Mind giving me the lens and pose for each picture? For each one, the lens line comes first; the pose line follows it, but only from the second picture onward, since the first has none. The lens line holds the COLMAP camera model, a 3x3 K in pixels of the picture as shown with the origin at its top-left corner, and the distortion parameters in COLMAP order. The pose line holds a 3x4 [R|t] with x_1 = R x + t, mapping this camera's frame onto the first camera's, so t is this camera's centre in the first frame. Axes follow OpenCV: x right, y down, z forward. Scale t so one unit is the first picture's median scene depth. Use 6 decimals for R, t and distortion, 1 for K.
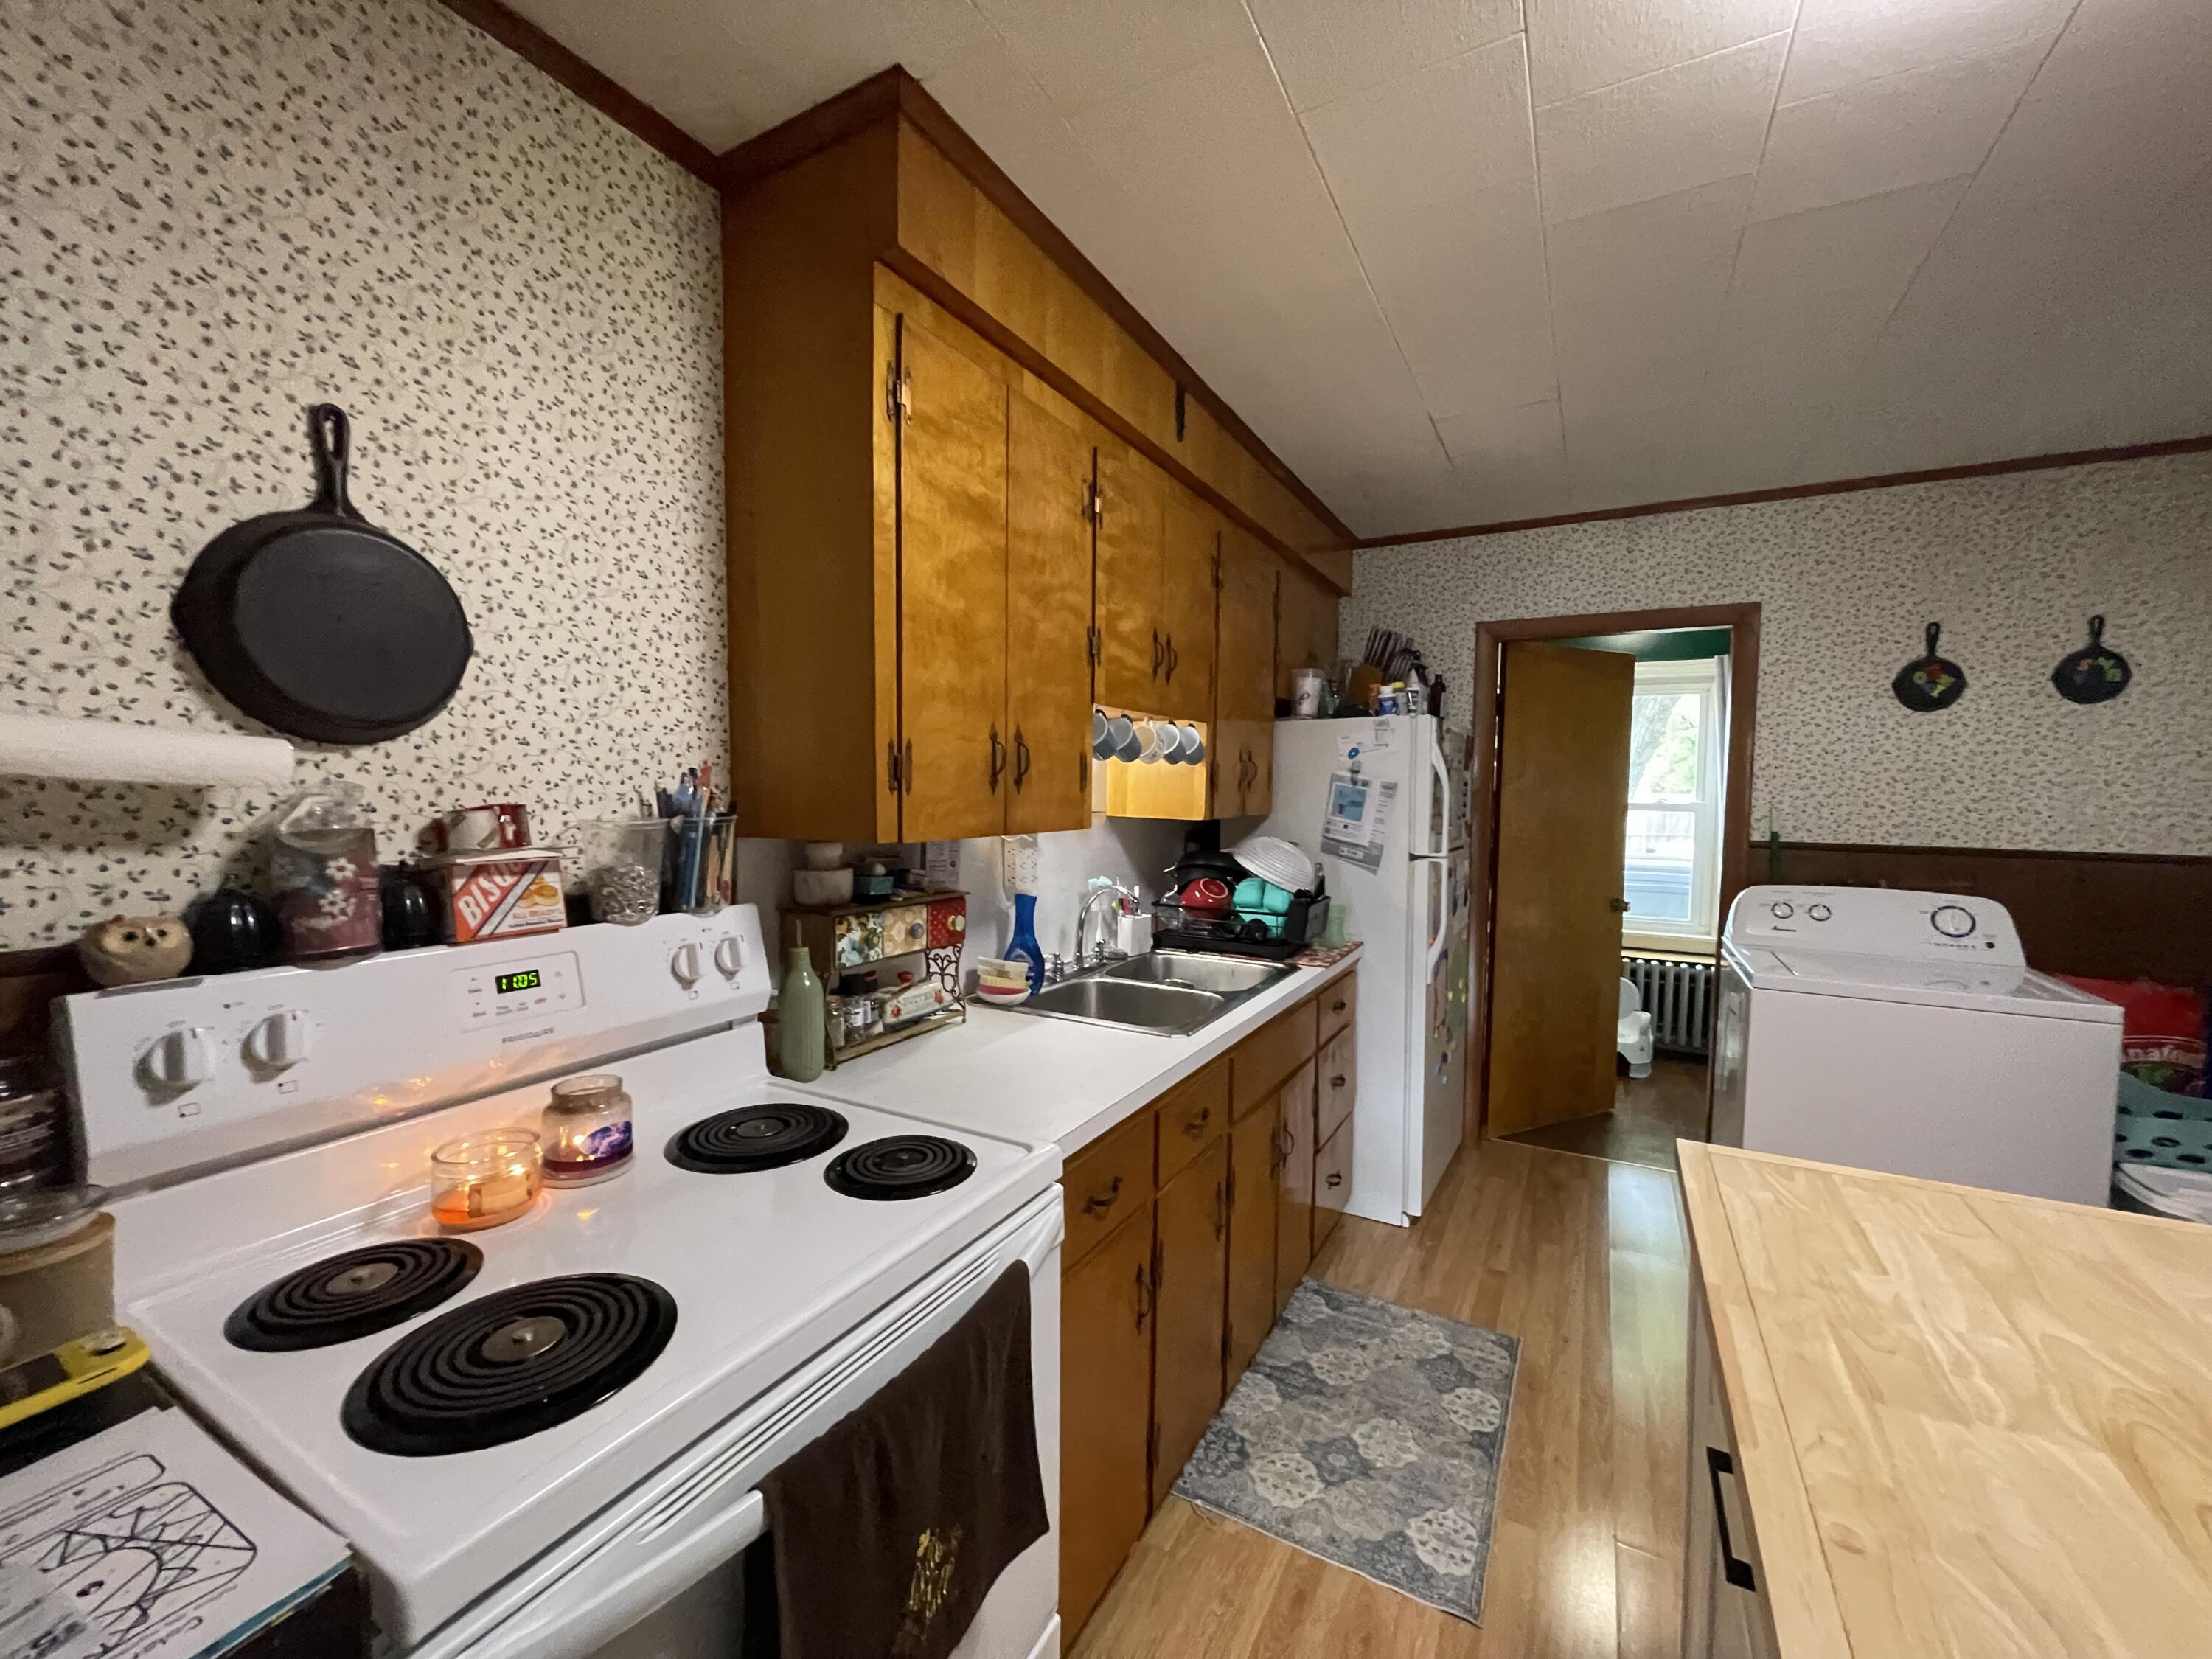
lens RADIAL K [[902.2, 0, 1101.5], [0, 902.2, 834.1], [0, 0, 1]] dist [-0.002651, 0.001079]
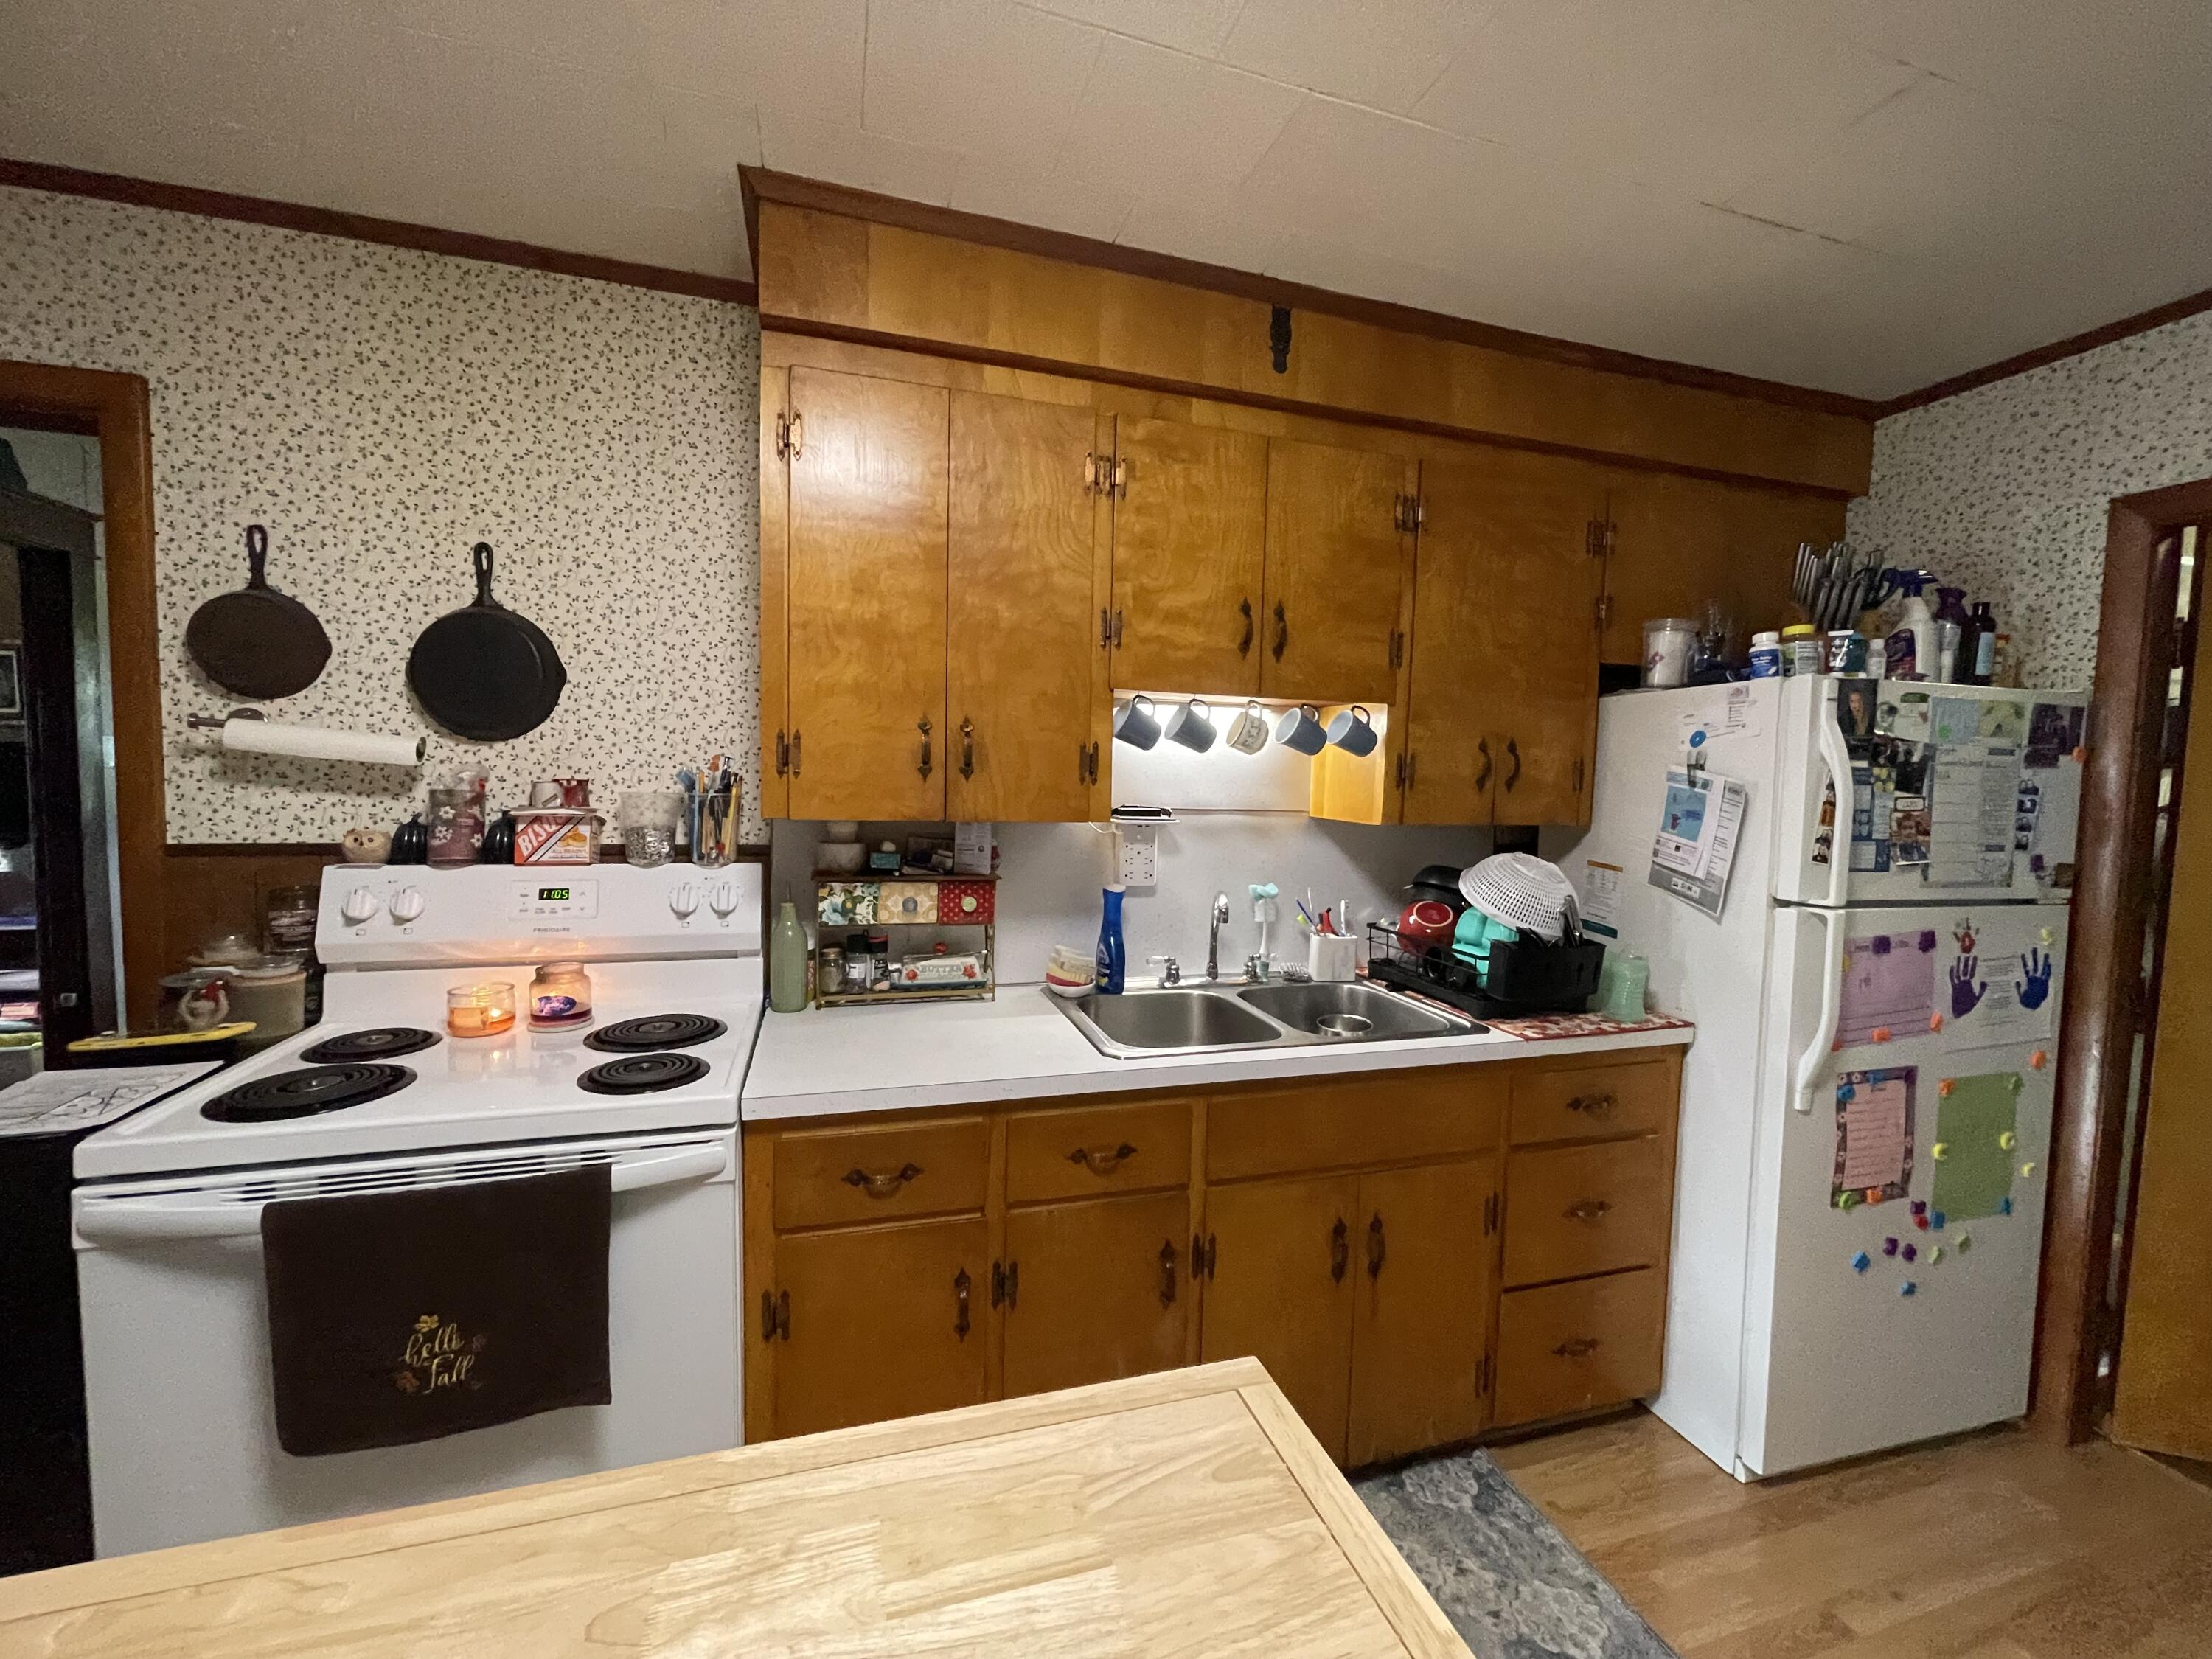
lens RADIAL K [[902.2, 0, 1100.7], [0, 902.2, 830.6], [0, 0, 1]] dist [-0.002651, 0.001079]
pose [[0.717130, 0.050403, -0.695114, 0.811642], [-0.055165, 0.998357, 0.015480, -0.014637], [0.694752, 0.027245, 0.718733, 0.405250]]
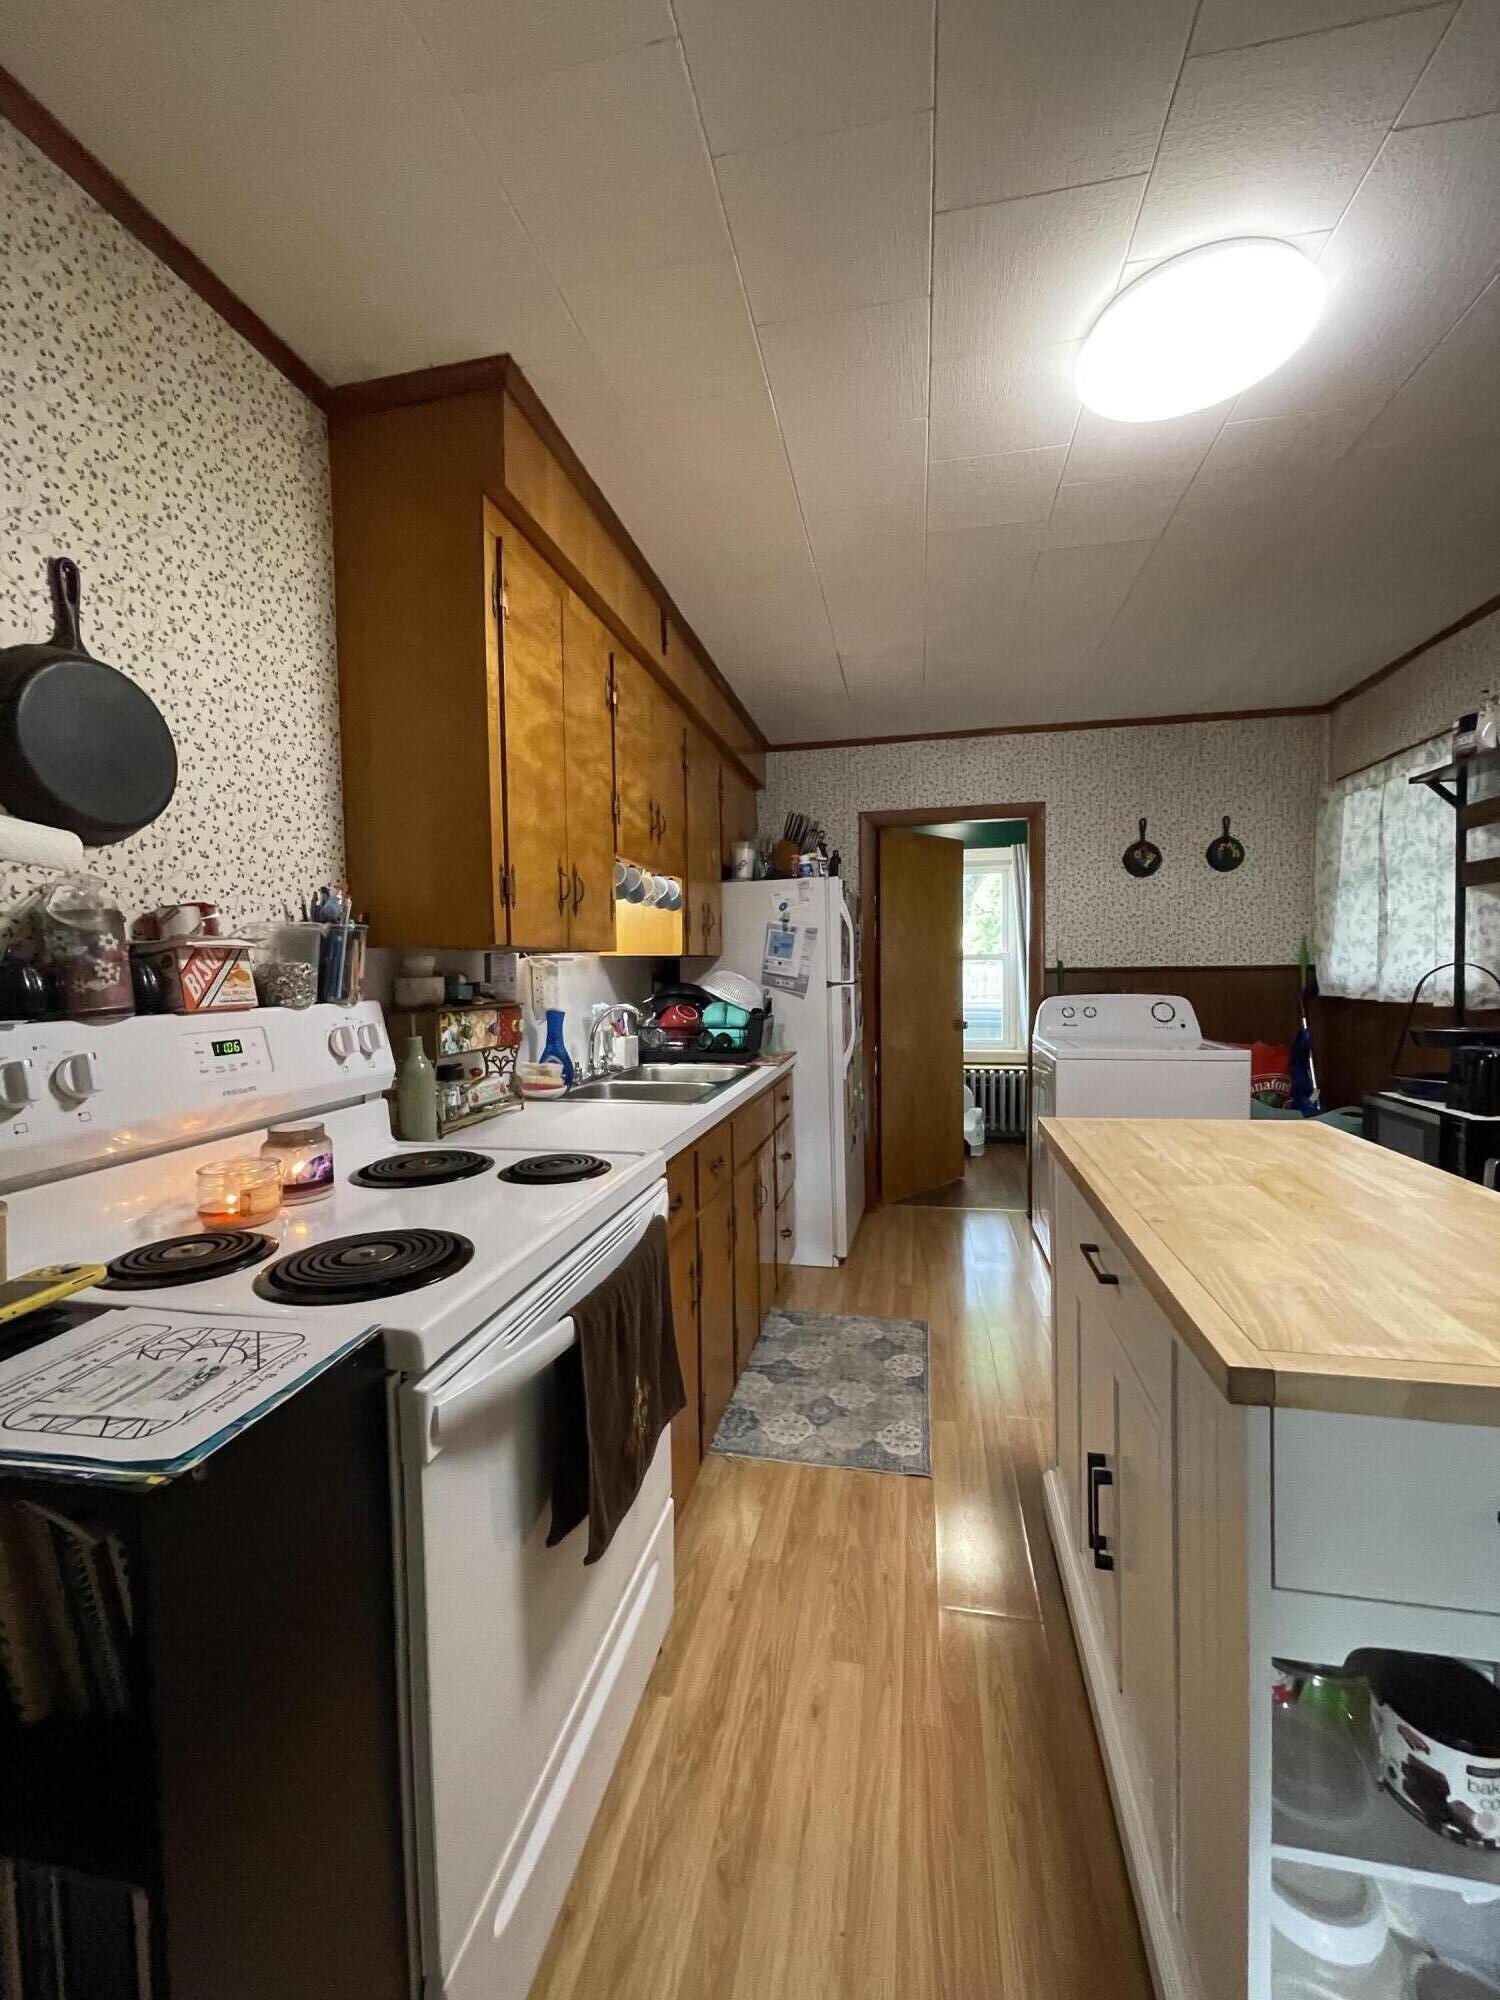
lens RADIAL K [[815.8, 0, 750.4], [0, 815.8, 1000.7], [0, 0, 1]] dist [-0.002651, 0.001079]
pose [[0.954056, -0.036726, 0.297370, -0.224732], [0.041921, 0.999059, -0.011107, 0.106791], [-0.296682, 0.023063, 0.954698, -0.192134]]
